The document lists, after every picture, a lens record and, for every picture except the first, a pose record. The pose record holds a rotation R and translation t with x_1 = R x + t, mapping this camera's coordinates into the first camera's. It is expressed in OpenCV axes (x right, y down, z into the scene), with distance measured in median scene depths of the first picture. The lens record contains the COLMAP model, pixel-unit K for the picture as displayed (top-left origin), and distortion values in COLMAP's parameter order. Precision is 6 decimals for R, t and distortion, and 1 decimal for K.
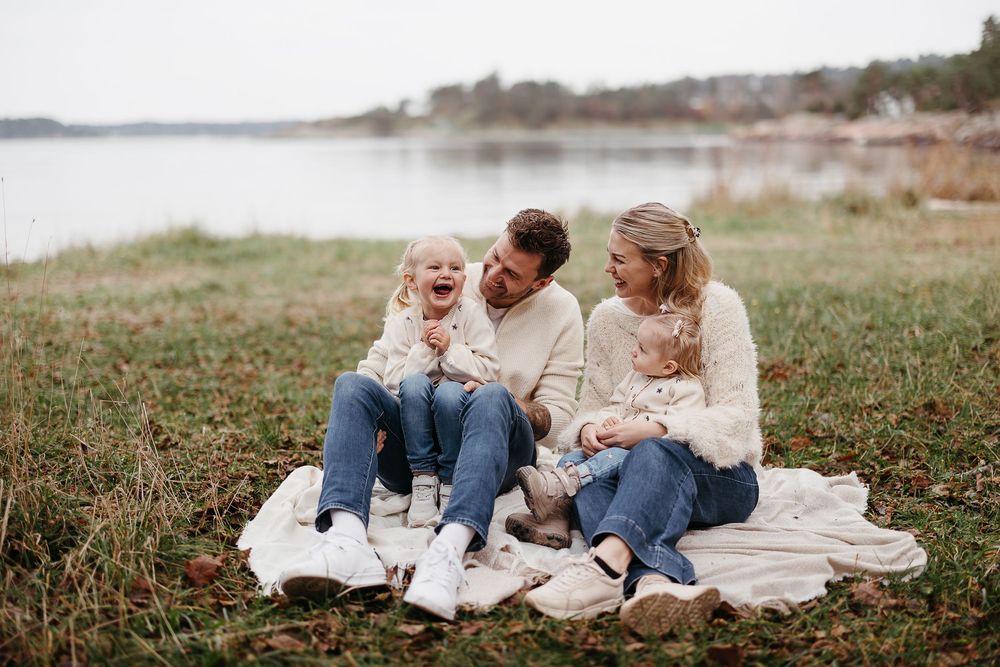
lens RADIAL K [[1421.3, 0, 503.6], [0, 1421.3, 330.4], [0, 0, 1]] dist [0.060435, 0.000000]
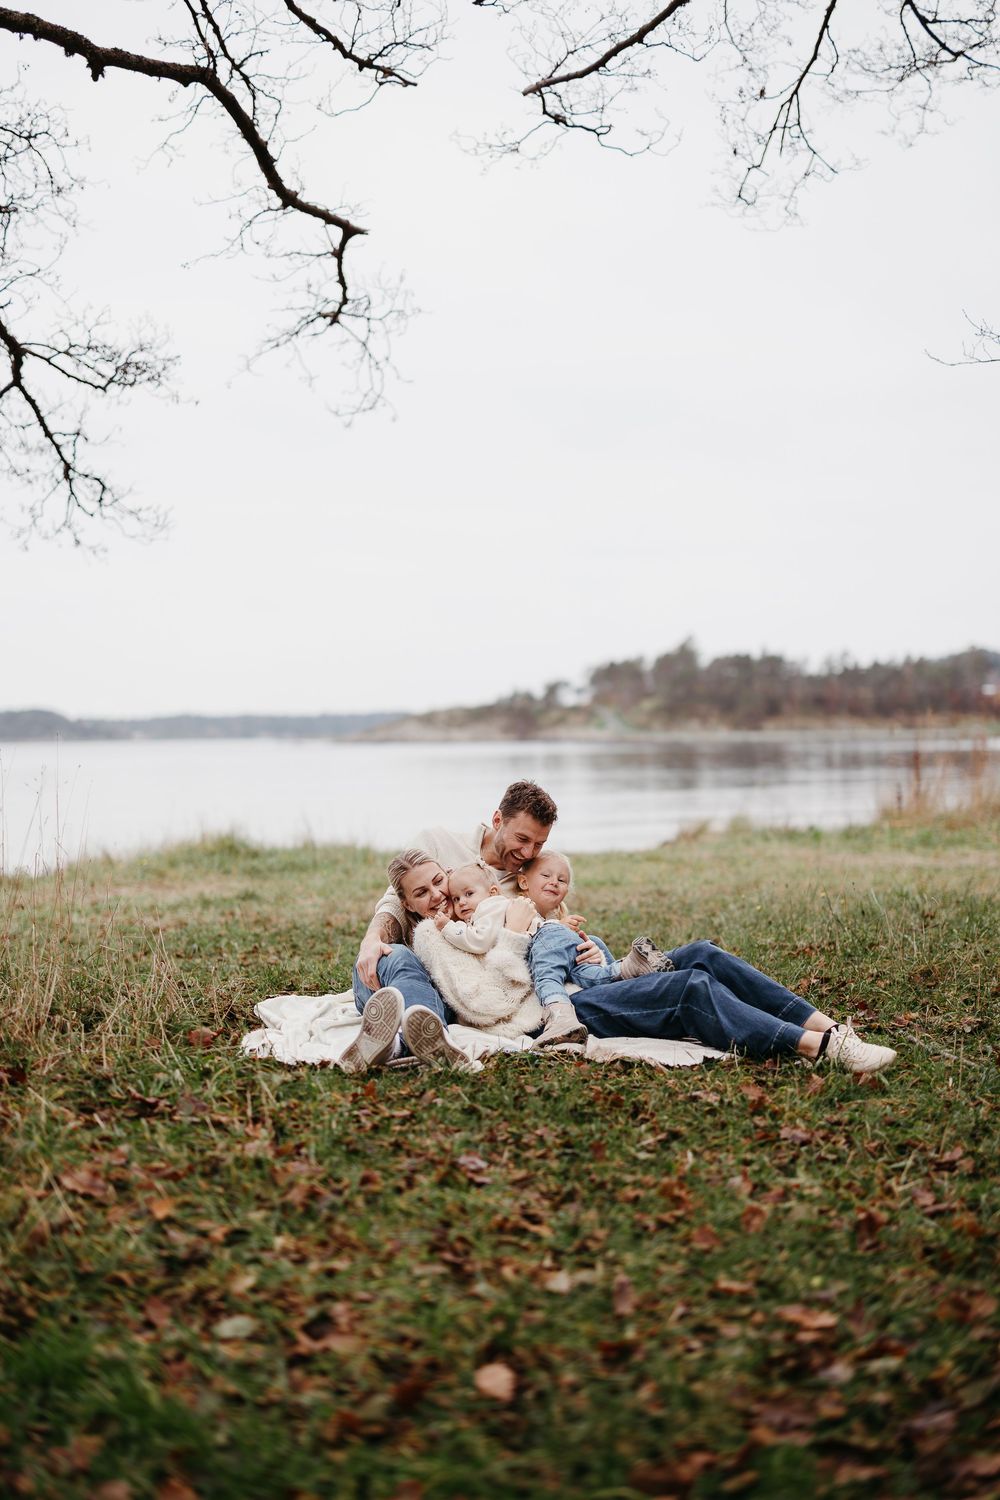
lens RADIAL K [[2131.9, 0, 496.7], [0, 2131.9, 750.6], [0, 0, 1]] dist [0.060435, 0.000000]
pose [[0.995237, 0.002699, -0.097444, 0.053293], [-0.015196, 0.991692, -0.127738, 0.035261], [0.096290, 0.128610, 0.987010, -0.199330]]
